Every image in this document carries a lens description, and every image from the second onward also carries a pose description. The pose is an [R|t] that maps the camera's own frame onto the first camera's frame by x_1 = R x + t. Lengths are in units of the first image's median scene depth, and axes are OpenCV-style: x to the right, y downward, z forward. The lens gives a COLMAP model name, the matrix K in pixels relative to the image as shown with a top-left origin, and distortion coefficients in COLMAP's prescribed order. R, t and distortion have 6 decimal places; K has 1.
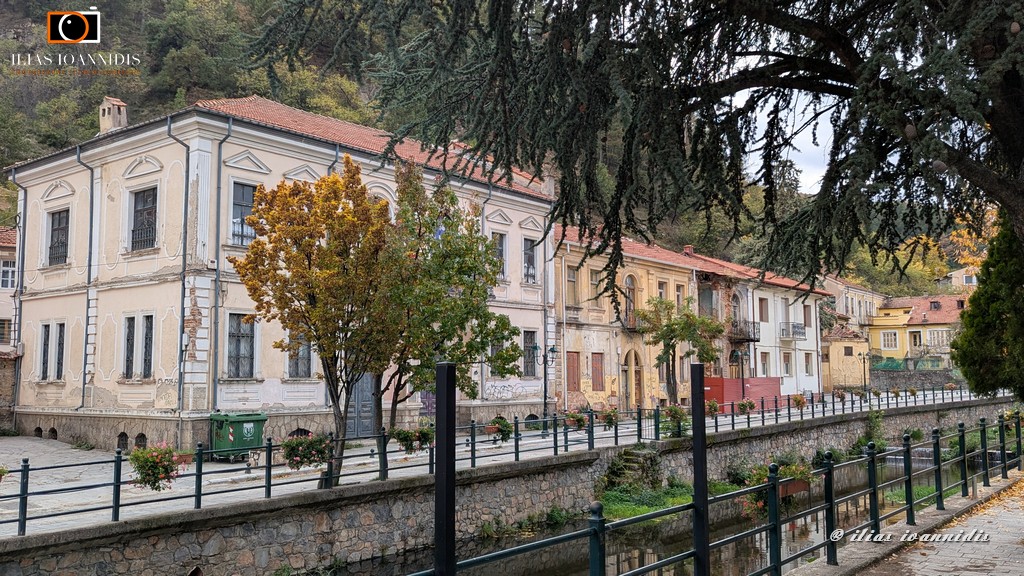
lens RADIAL K [[908.5, 0, 514.0], [0, 908.5, 288.6], [0, 0, 1]] dist [0.044463, -0.010583]
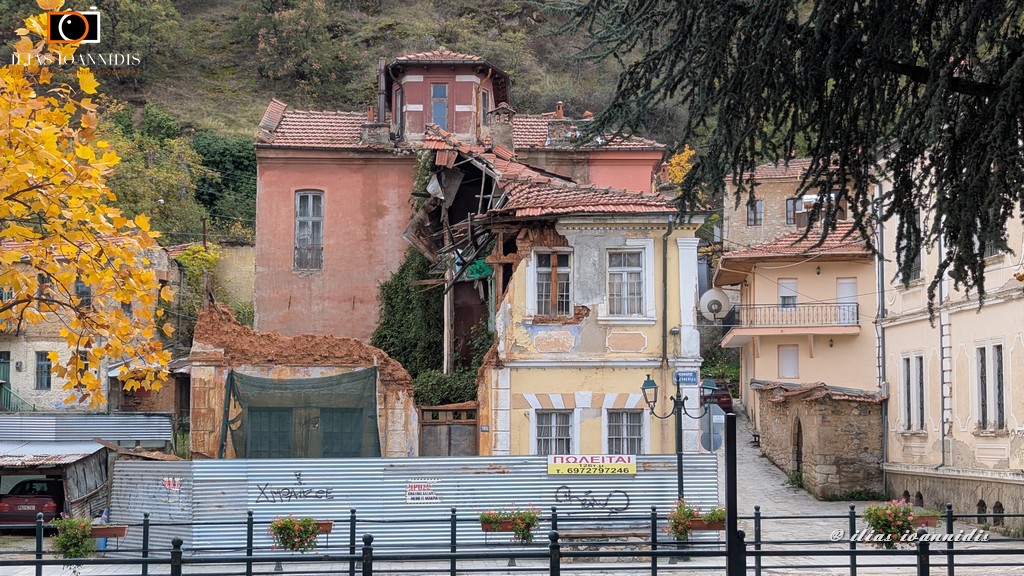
lens RADIAL K [[2008.0, 0, 519.0], [0, 2008.0, 243.7], [0, 0, 1]] dist [0.056520, -0.154731]
pose [[0.657832, -0.062338, -0.750580, 0.571961], [0.064586, 0.997567, -0.026245, -0.034877], [0.750390, -0.031212, 0.660258, -0.372632]]
